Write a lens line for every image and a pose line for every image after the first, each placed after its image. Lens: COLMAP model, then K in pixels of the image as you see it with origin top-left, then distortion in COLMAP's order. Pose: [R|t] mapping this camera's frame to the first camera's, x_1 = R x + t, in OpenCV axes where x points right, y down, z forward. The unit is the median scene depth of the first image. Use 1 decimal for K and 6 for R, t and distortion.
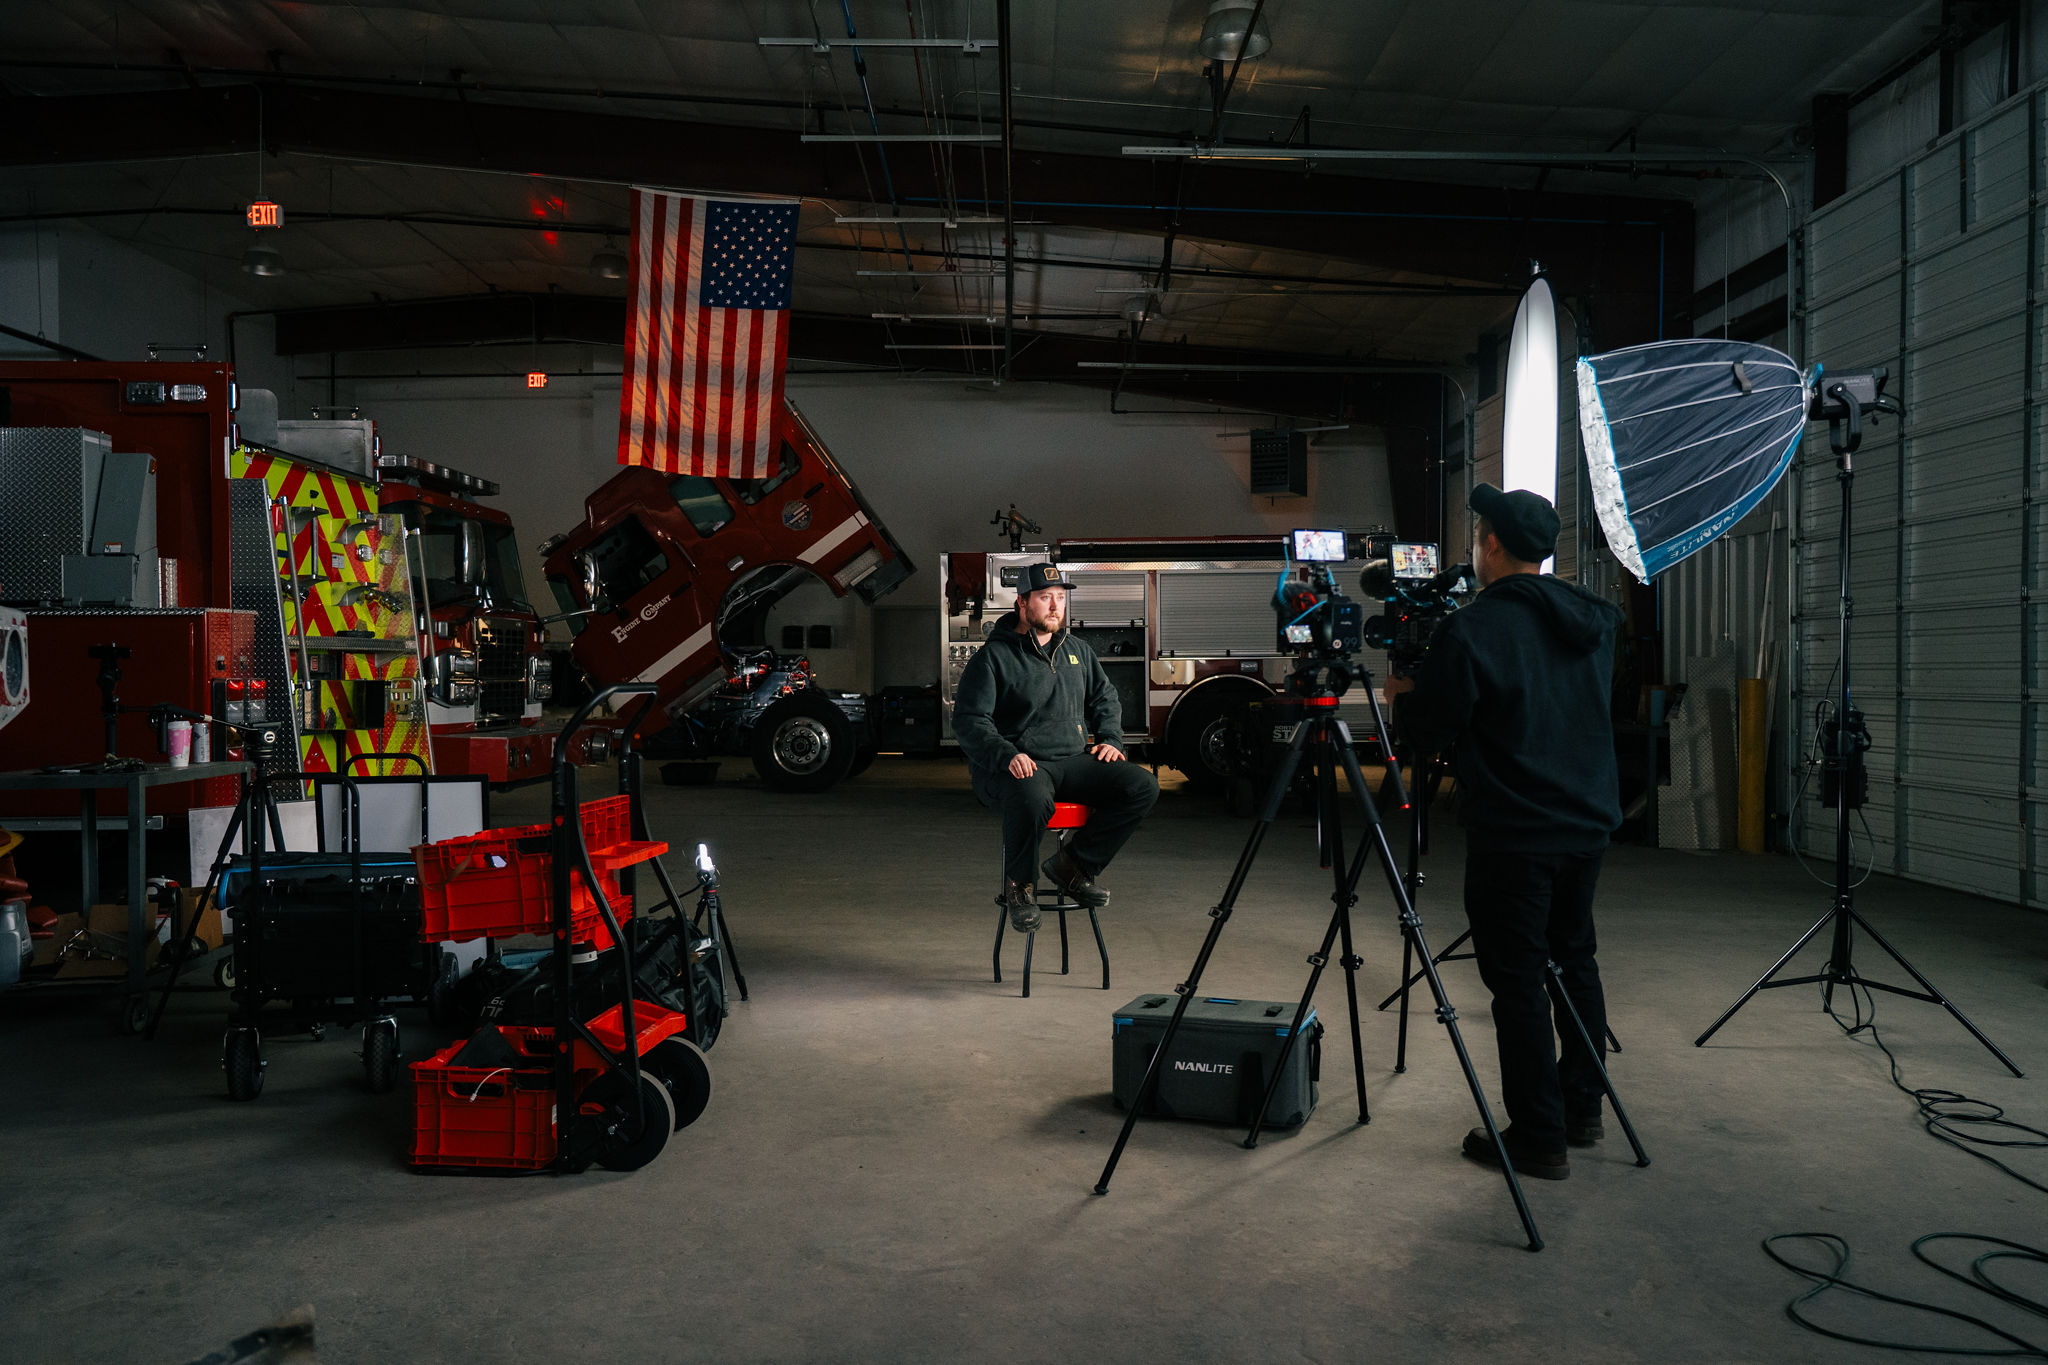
lens RADIAL K [[1640.6, 0, 1023.6], [0, 1640.6, 683.8], [0, 0, 1]] dist [0.015775, 0.002502]
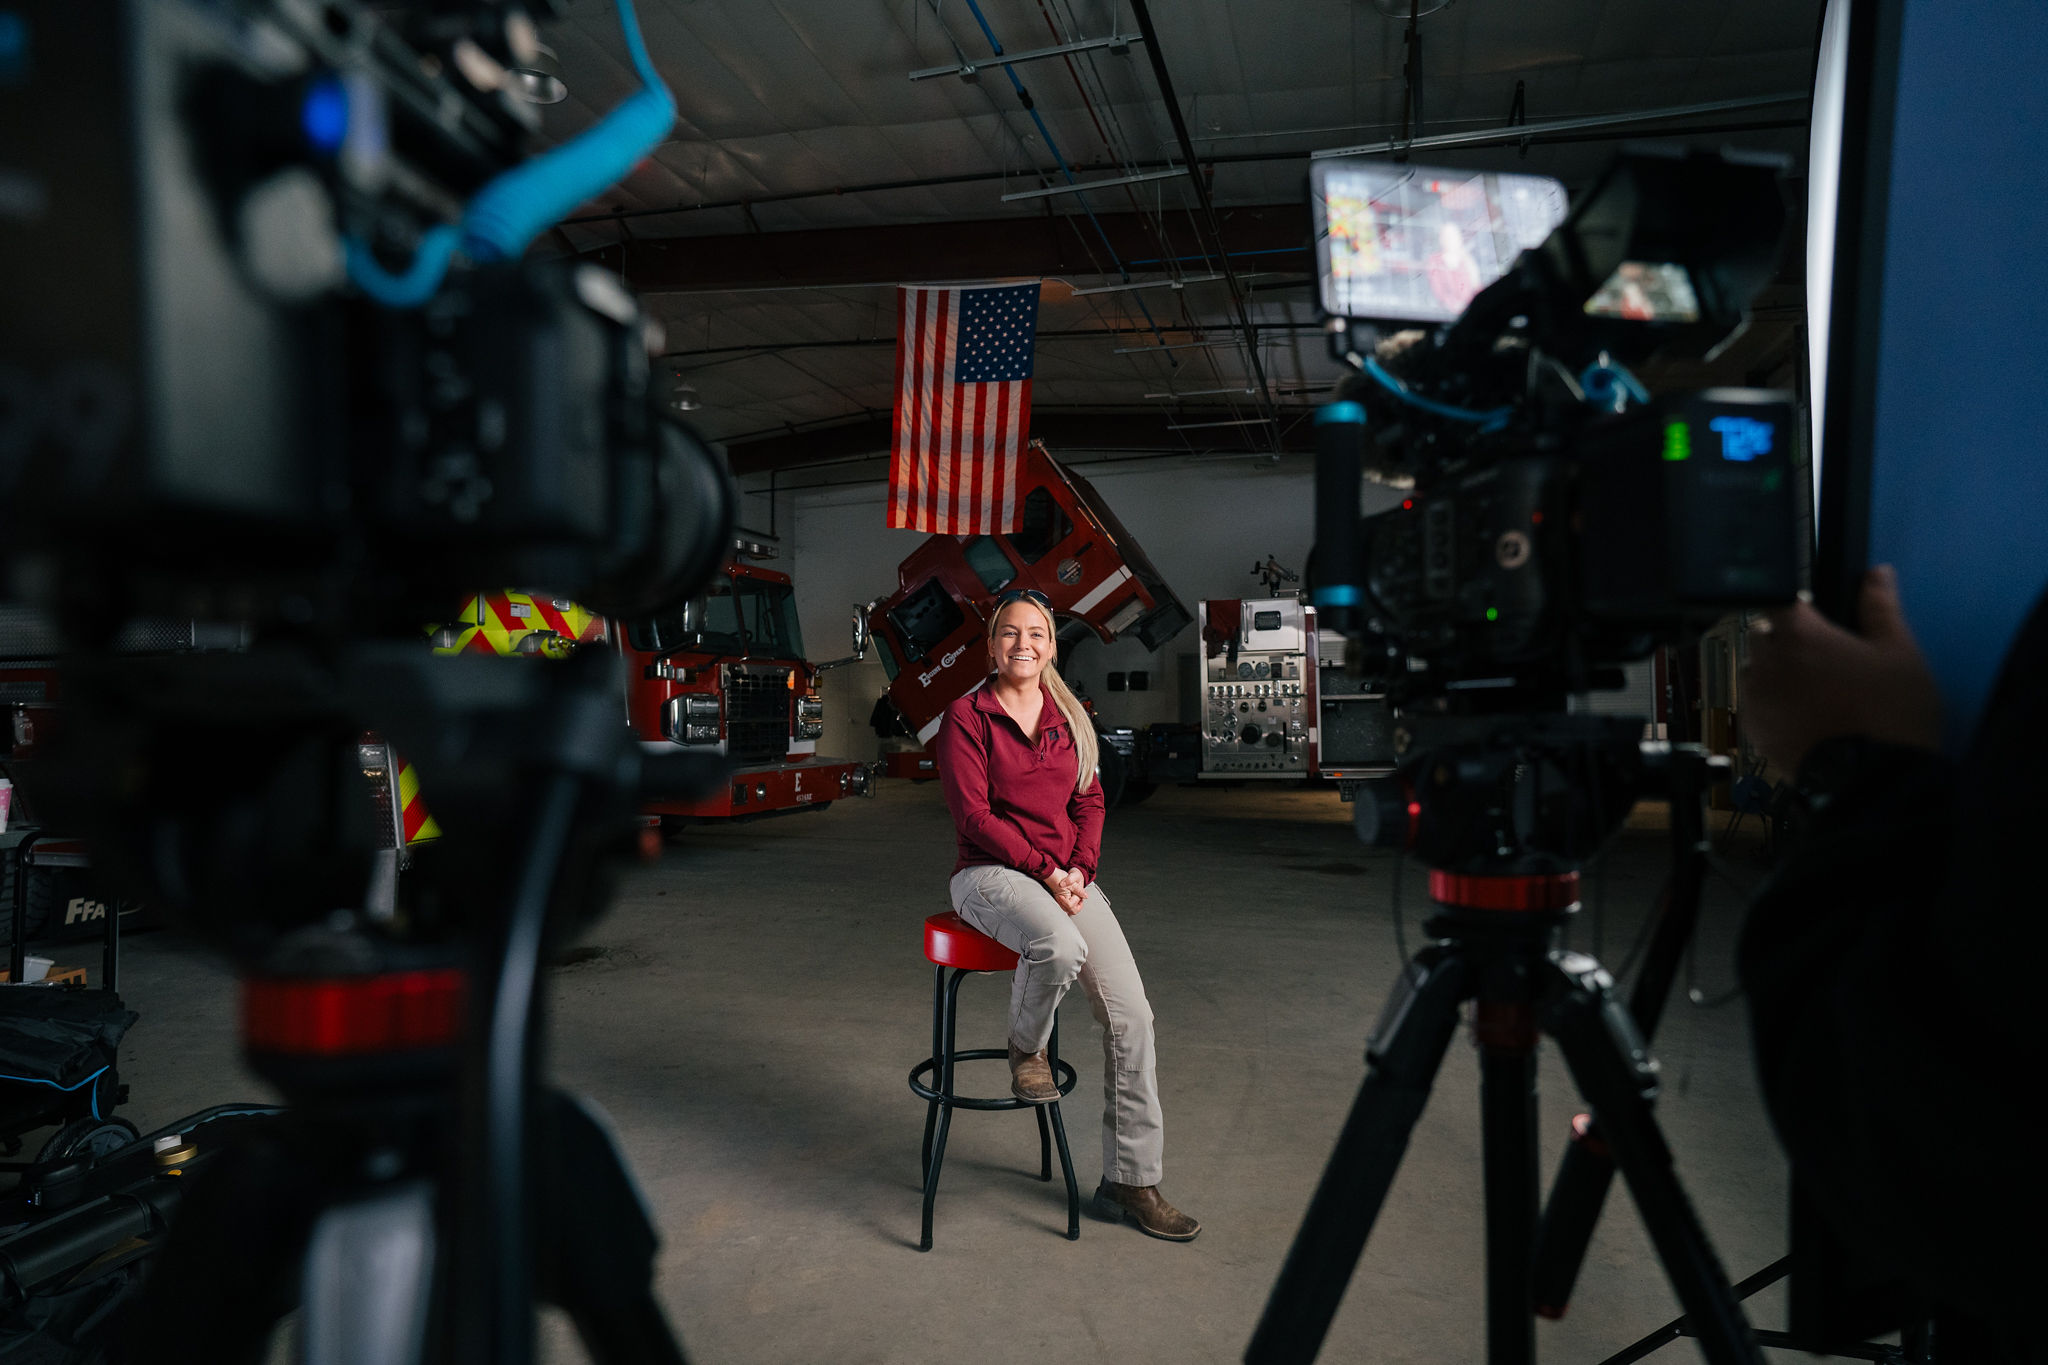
lens RADIAL K [[1148.7, 0, 1026.6], [0, 1148.7, 679.3], [0, 0, 1]] dist [-0.045200, 0.000421]
pose [[0.955237, -0.013559, -0.295530, 0.075914], [0.004003, 0.999450, -0.032915, -0.003489], [0.295814, 0.030258, 0.954766, 0.279445]]
